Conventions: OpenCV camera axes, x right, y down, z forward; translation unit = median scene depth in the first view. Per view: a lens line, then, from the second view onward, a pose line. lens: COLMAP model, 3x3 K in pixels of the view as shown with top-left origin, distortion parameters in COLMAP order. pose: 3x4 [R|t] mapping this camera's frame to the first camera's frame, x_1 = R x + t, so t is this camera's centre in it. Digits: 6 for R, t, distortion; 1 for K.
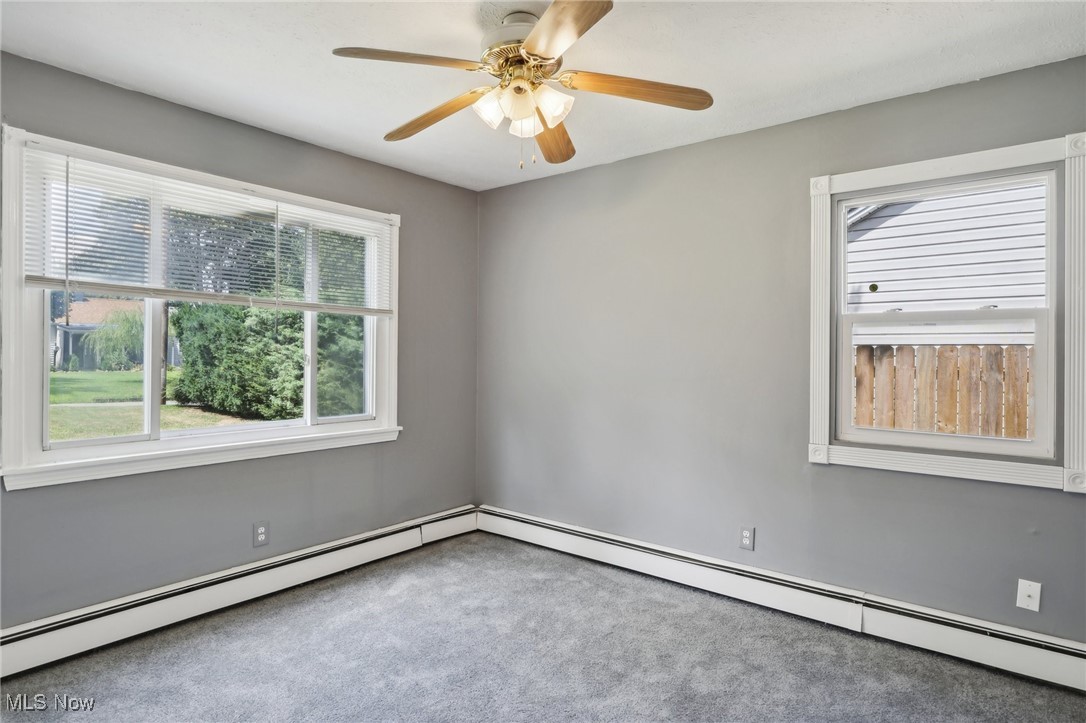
lens RADIAL K [[611.0, 0, 546.1], [0, 611.0, 360.0], [0, 0, 1]] dist [-0.003691, 0.001333]
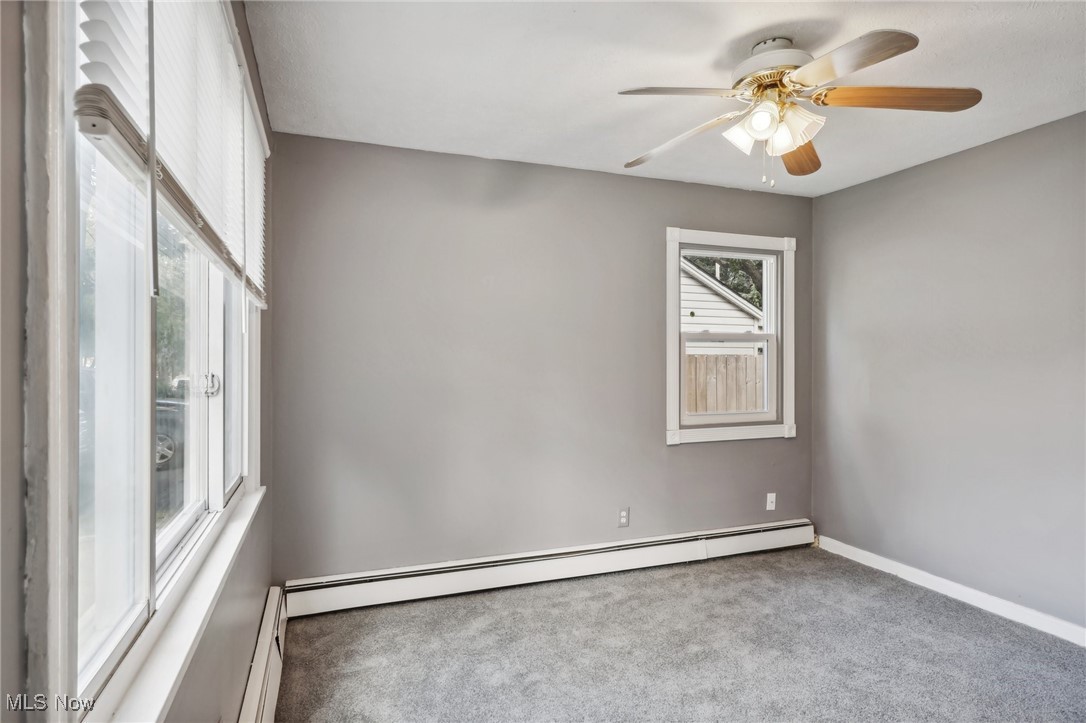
lens RADIAL K [[611.0, 0, 547.6], [0, 611.0, 357.7], [0, 0, 1]] dist [-0.003691, 0.001333]
pose [[0.502646, -0.020540, 0.864248, -0.790906], [0.013365, 0.999783, 0.015988, -0.041491], [-0.864389, 0.003514, 0.502811, 0.544752]]
